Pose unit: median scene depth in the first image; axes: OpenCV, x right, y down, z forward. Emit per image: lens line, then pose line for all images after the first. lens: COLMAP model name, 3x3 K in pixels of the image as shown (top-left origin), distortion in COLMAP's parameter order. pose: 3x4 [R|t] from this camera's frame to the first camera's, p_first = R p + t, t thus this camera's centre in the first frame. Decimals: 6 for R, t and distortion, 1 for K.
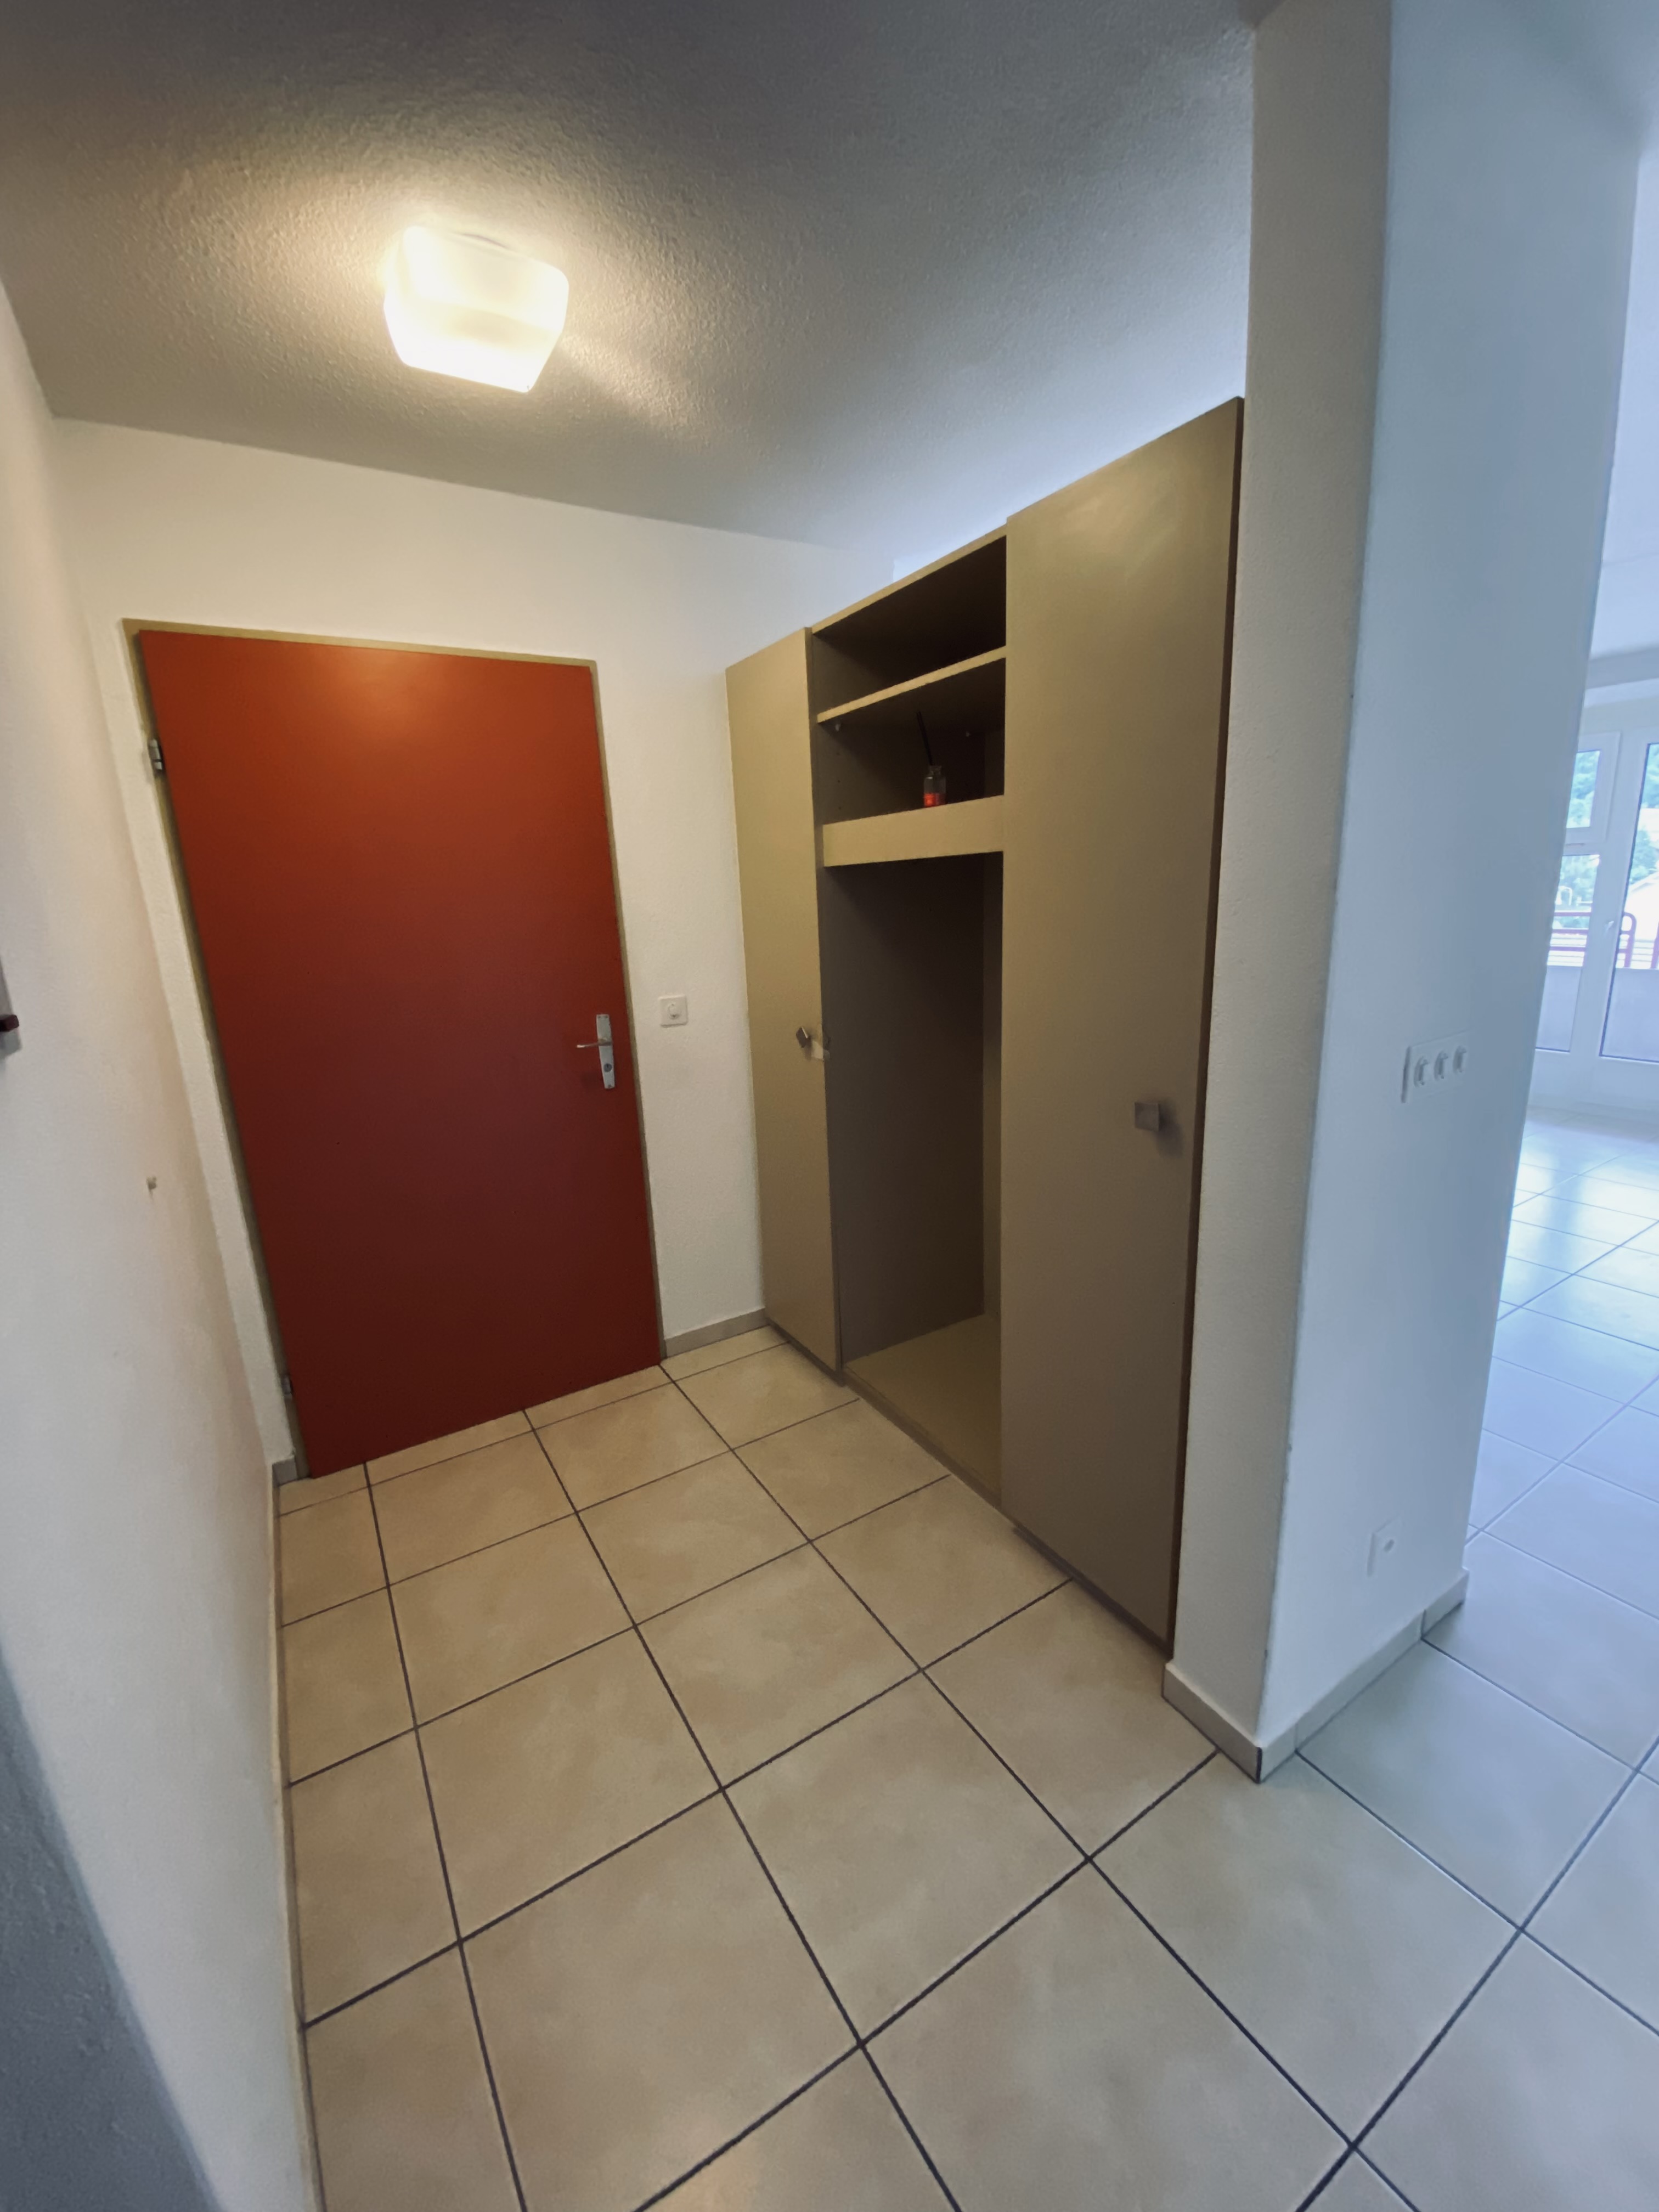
lens RADIAL K [[914.8, 0, 842.1], [0, 914.8, 1110.7], [0, 0, 1]] dist [0.027384, -0.001317]
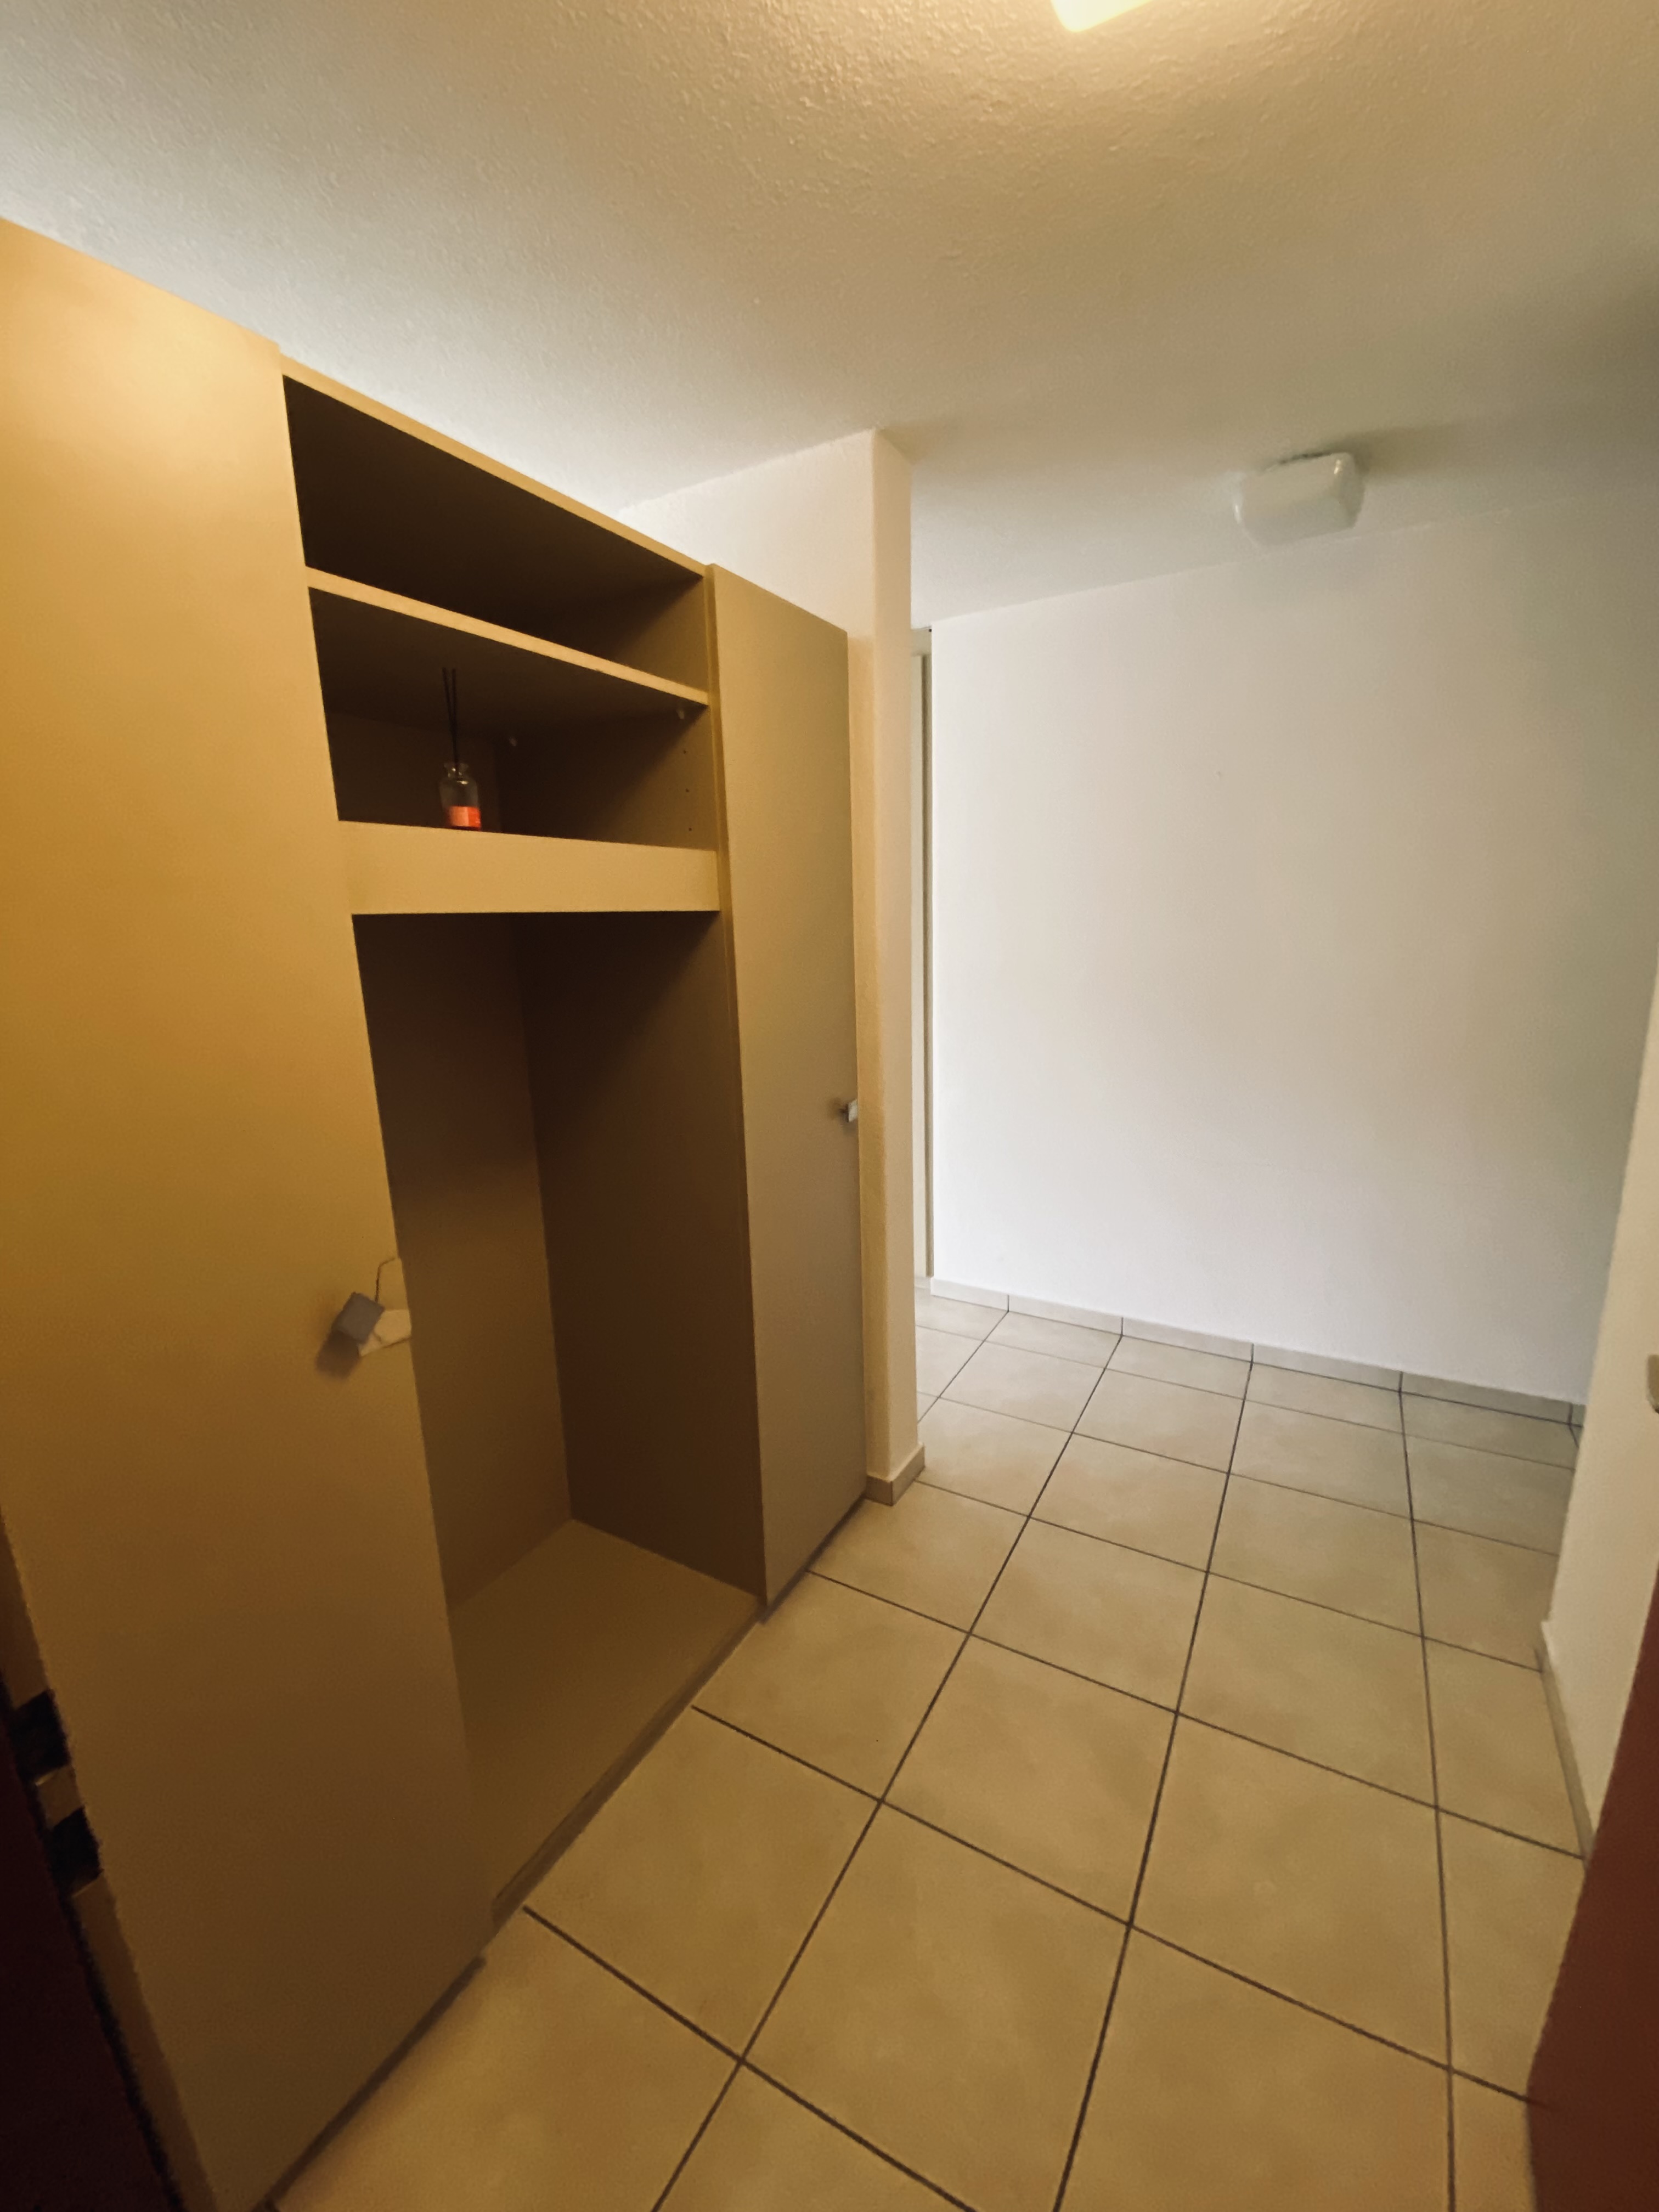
lens RADIAL K [[914.8, 0, 845.2], [0, 914.8, 1099.6], [0, 0, 1]] dist [0.027384, -0.001317]
pose [[-0.480028, -0.125990, 0.868159, -0.605764], [0.246793, 0.930270, 0.271461, -0.274722], [-0.841823, 0.344564, -0.415462, 1.138012]]
